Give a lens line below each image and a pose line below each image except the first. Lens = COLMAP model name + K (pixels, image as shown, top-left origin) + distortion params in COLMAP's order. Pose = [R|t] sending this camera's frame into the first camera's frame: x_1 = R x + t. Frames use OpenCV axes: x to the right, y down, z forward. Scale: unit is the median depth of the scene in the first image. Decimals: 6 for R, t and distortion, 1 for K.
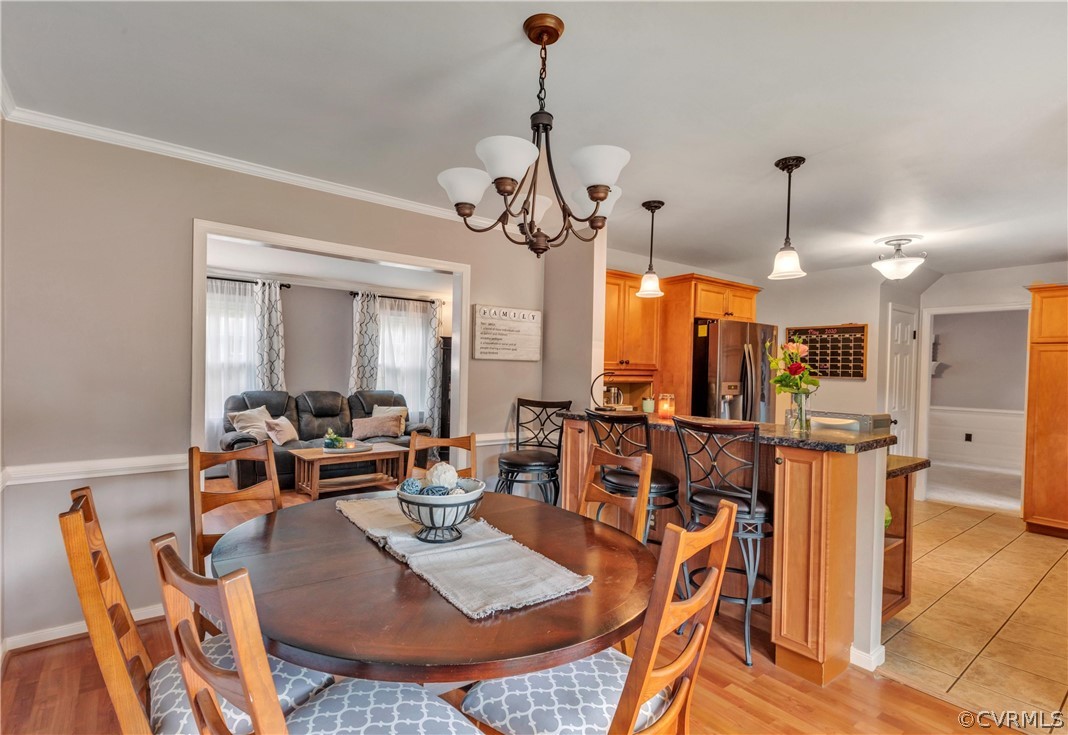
lens RADIAL K [[507.3, 0, 536.5], [0, 507.3, 376.5], [0, 0, 1]] dist [0.001320, 0.000392]
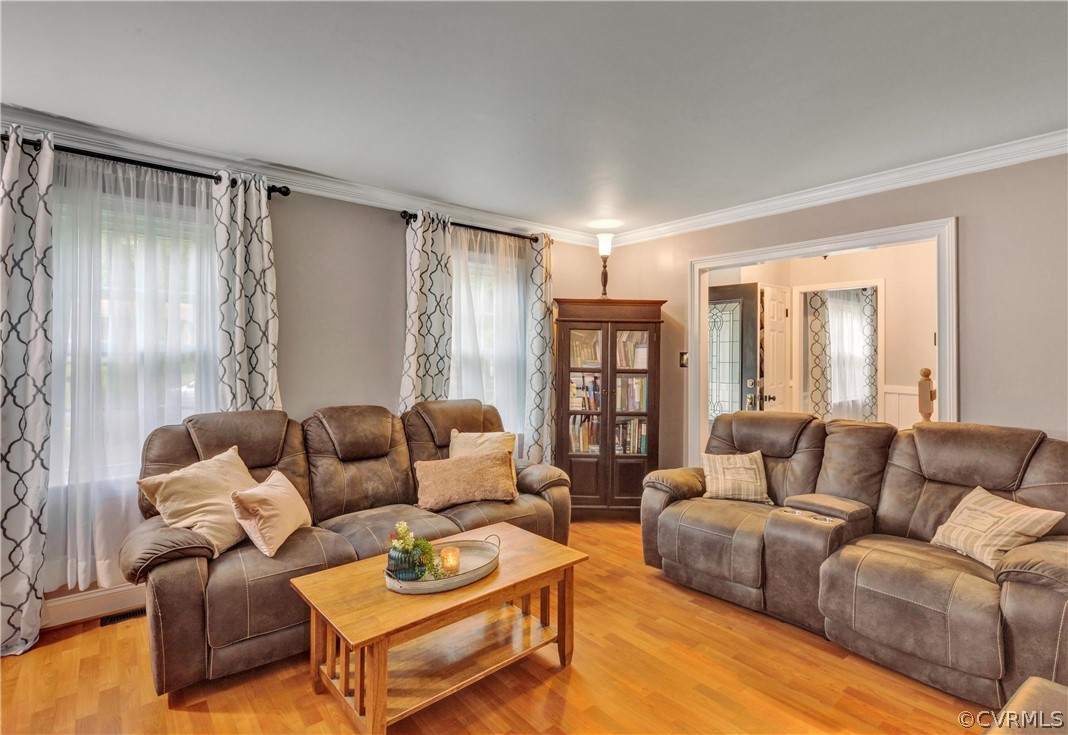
lens RADIAL K [[507.3, 0, 511.2], [0, 507.3, 350.9], [0, 0, 1]] dist [0.001320, 0.000392]
pose [[0.999633, -0.017933, -0.020318, -0.268490], [0.017461, 0.999580, -0.023149, -0.011680], [0.020725, 0.022786, 0.999526, 0.528635]]
